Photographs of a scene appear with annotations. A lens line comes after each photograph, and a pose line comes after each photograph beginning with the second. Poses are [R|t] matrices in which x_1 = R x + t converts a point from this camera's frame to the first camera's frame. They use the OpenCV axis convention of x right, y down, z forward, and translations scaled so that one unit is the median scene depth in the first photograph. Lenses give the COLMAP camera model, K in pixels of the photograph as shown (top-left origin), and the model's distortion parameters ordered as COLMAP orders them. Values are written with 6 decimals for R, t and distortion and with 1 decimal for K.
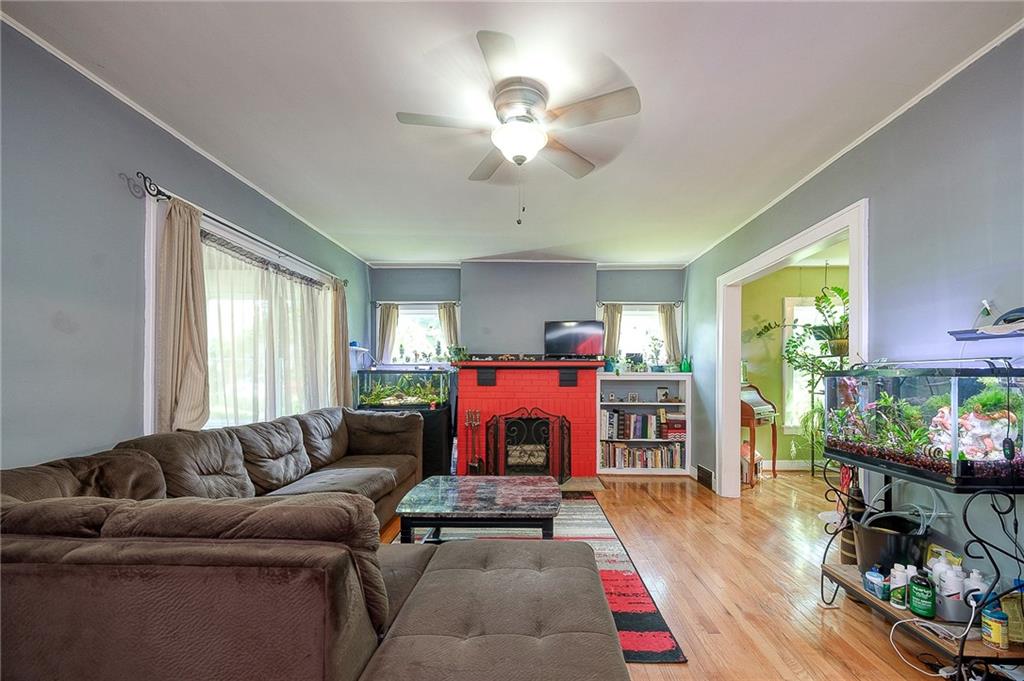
lens RADIAL K [[395.7, 0, 514.6], [0, 395.7, 369.8], [0, 0, 1]] dist [-0.000242, -0.000022]
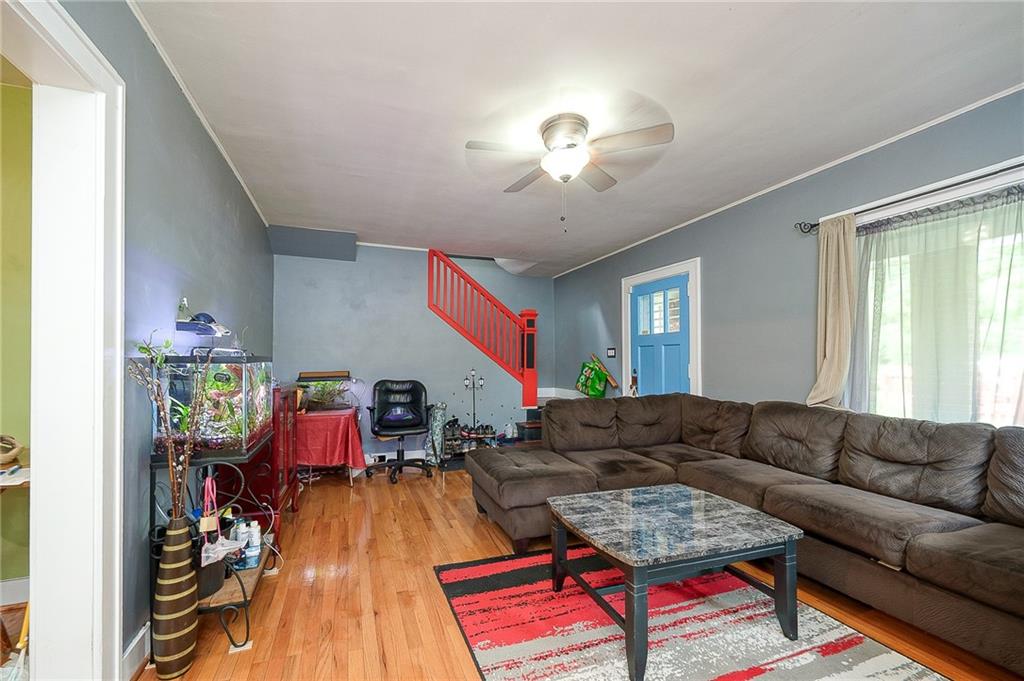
lens RADIAL K [[431.8, 0, 510.7], [0, 431.8, 359.7], [0, 0, 1]] dist [-0.000002, -0.000008]
pose [[-0.919101, -0.001931, -0.394018, 0.523468], [0.004531, 0.999870, -0.015470, 0.025854], [0.393997, -0.016003, -0.918972, 1.670143]]
